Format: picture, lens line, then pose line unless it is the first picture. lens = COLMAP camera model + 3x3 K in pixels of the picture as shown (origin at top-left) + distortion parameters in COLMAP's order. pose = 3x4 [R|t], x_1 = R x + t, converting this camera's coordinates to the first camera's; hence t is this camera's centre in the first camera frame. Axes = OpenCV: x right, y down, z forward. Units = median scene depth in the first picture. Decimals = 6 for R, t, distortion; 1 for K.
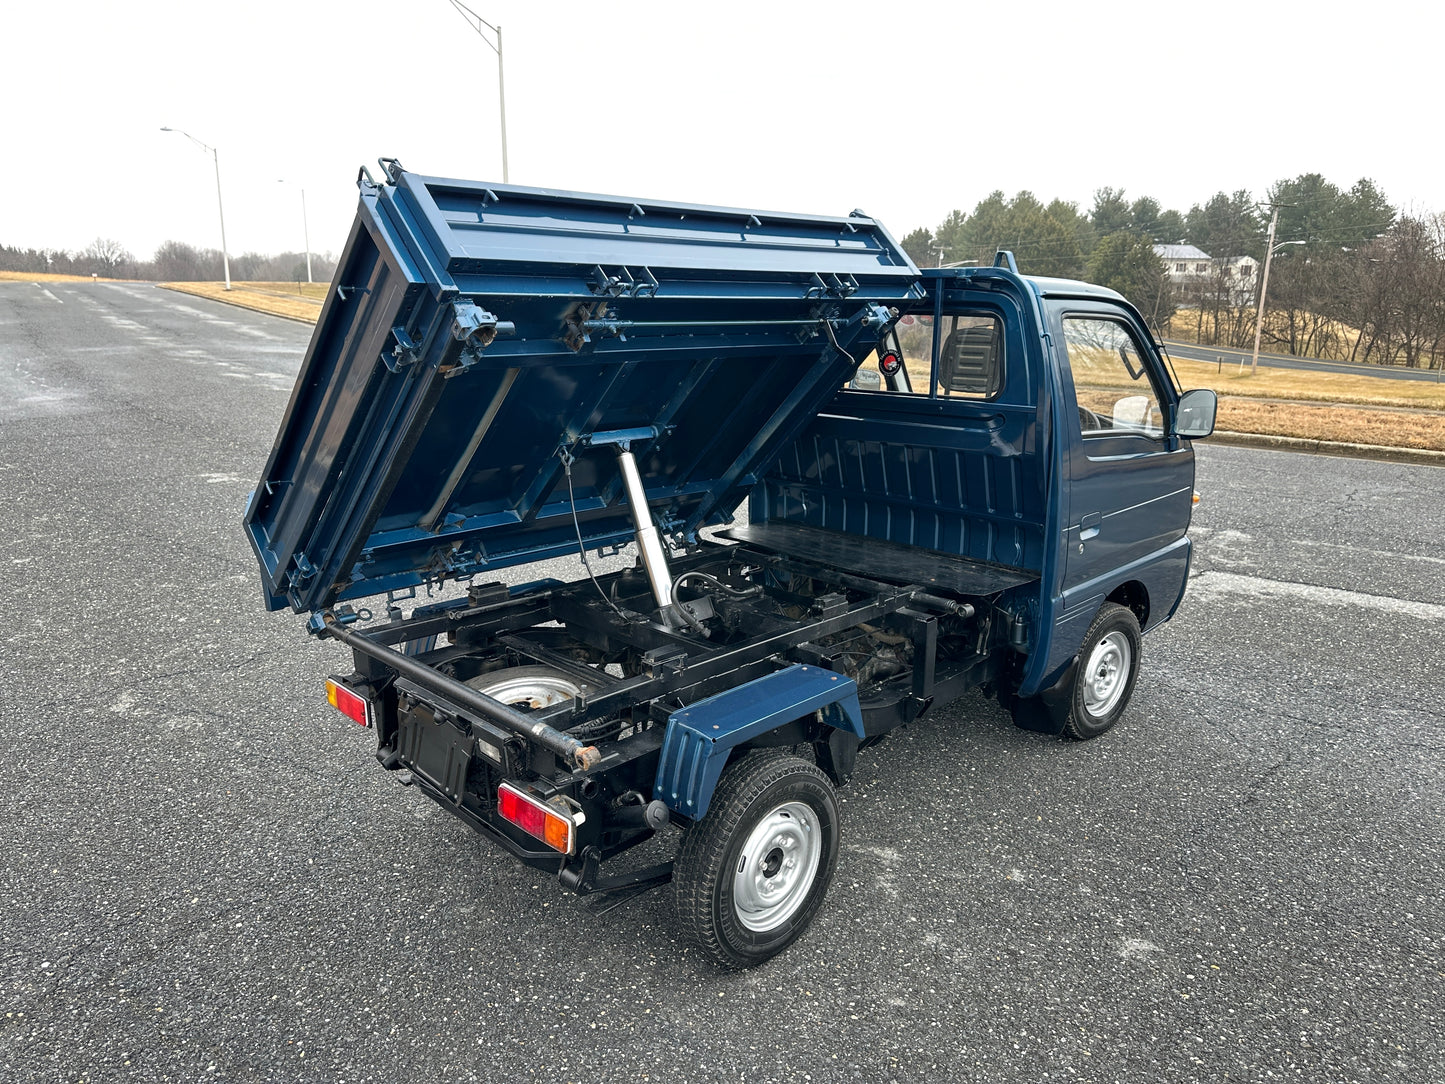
lens RADIAL K [[1038.6, 0, 722.5], [0, 1038.6, 524.2], [0, 0, 1]] dist [0.030041, -0.033772]
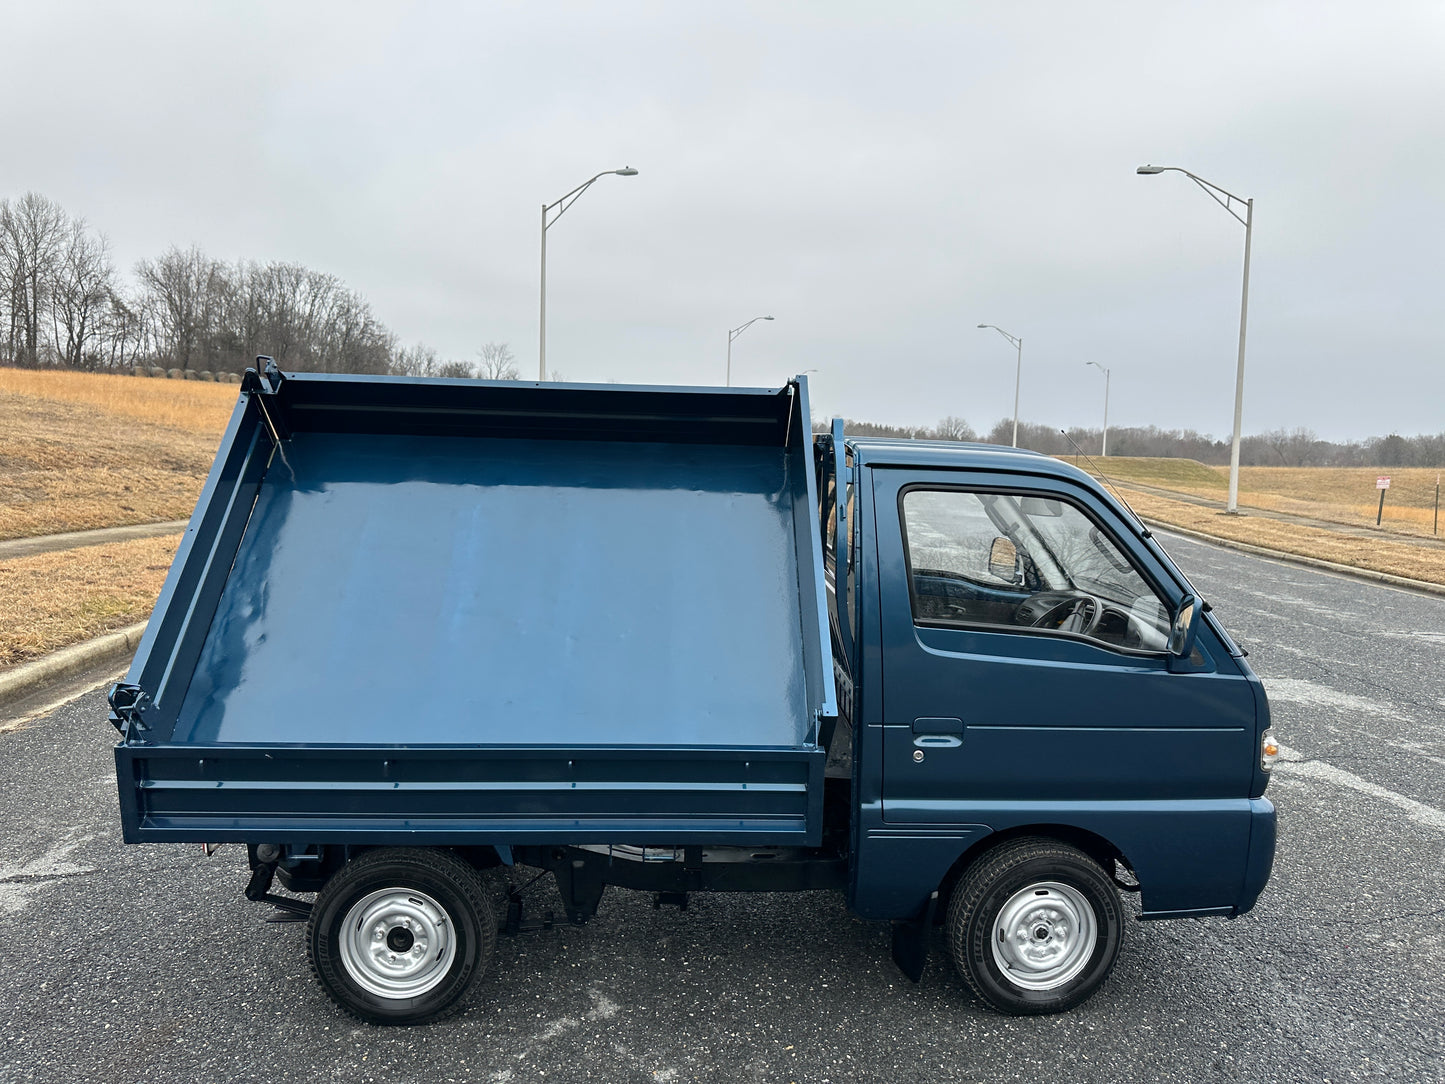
lens RADIAL K [[1025.8, 0, 722.8], [0, 1025.8, 542.7], [0, 0, 1]] dist [-0.004804, 0.001261]
pose [[0.728225, 0.068711, -0.681885, 0.806870], [-0.165625, 0.983114, -0.077817, -0.053350], [0.665024, 0.169606, 0.727308, 0.277782]]
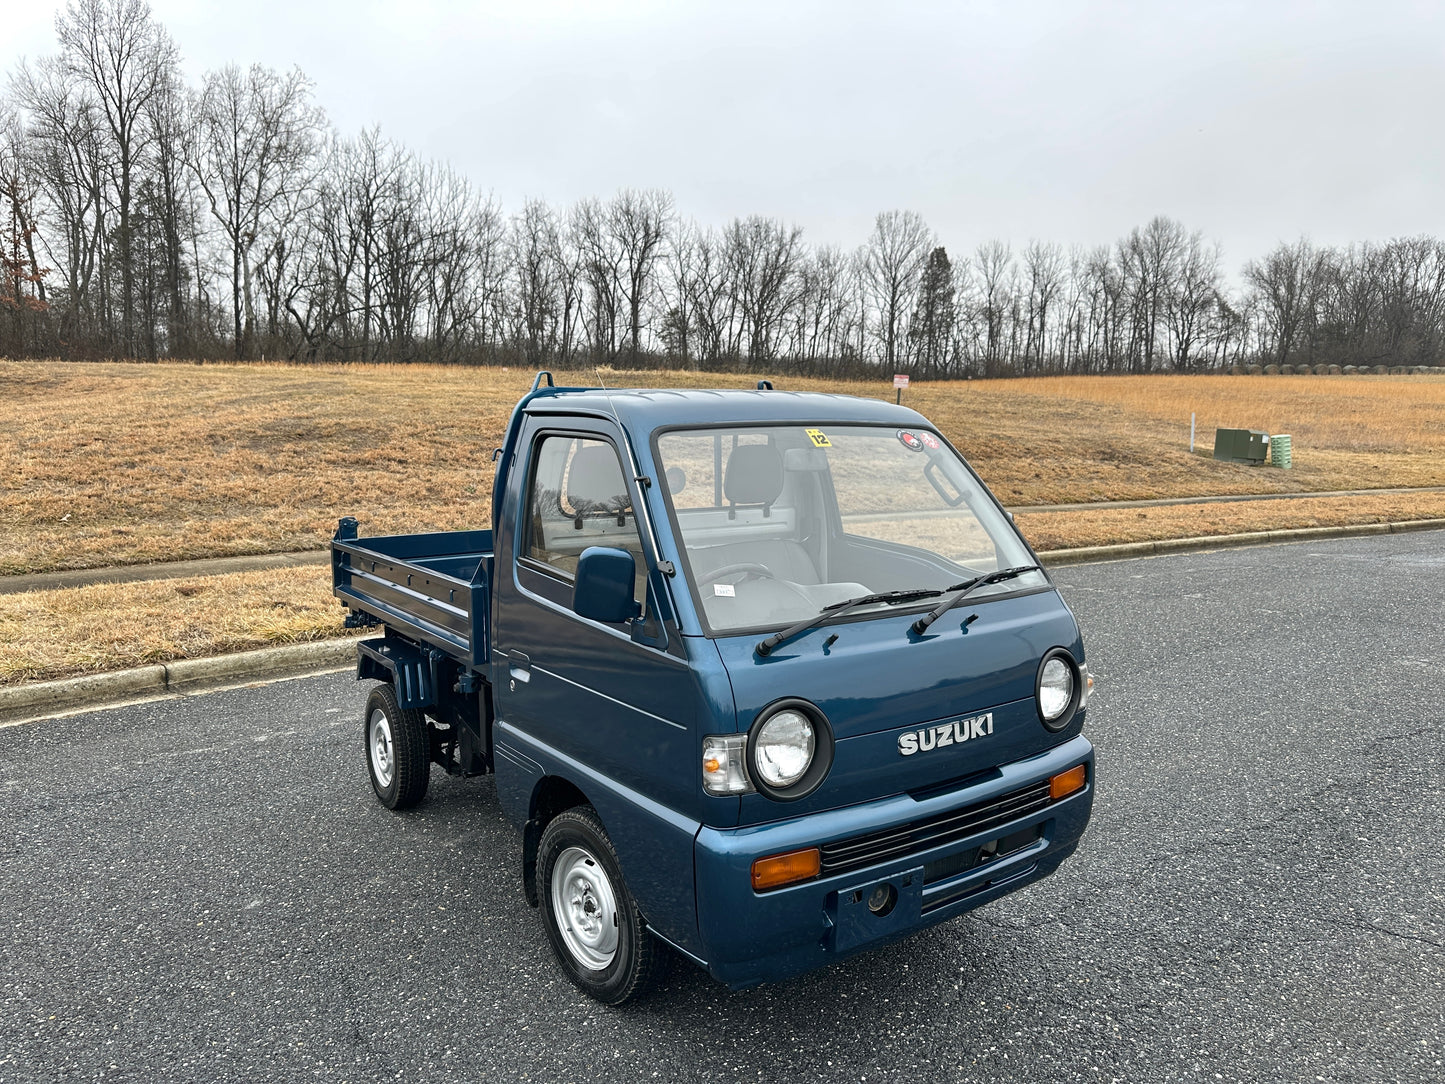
lens RADIAL K [[1022.9, 0, 723.1], [0, 1022.9, 540.3], [0, 0, 1]] dist [0.000199, -0.002355]
pose [[-0.184539, 0.090742, -0.978627, 1.153499], [-0.213916, 0.968149, 0.130108, -0.233528], [0.959263, 0.233354, -0.159250, 1.232406]]
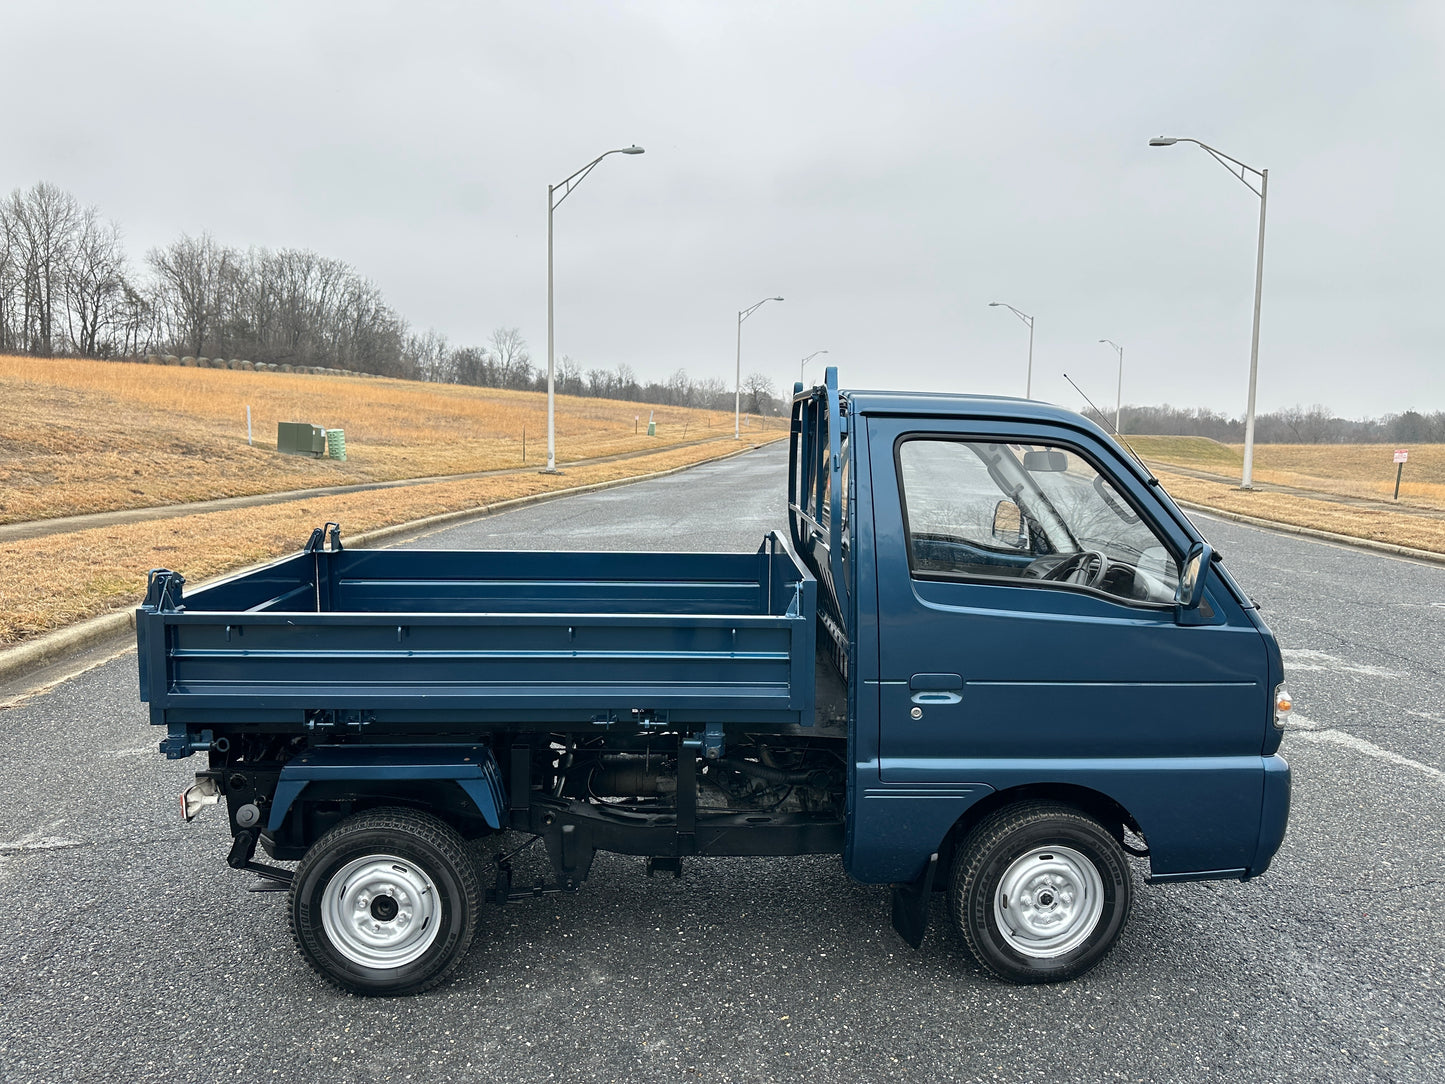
lens RADIAL K [[1022.9, 0, 723.1], [0, 1022.9, 540.3], [0, 0, 1]] dist [0.000199, -0.002355]
pose [[0.720556, 0.072427, -0.689603, 0.799154], [-0.158477, 0.985408, -0.062095, -0.035811], [0.675043, 0.154029, 0.721520, 0.318386]]
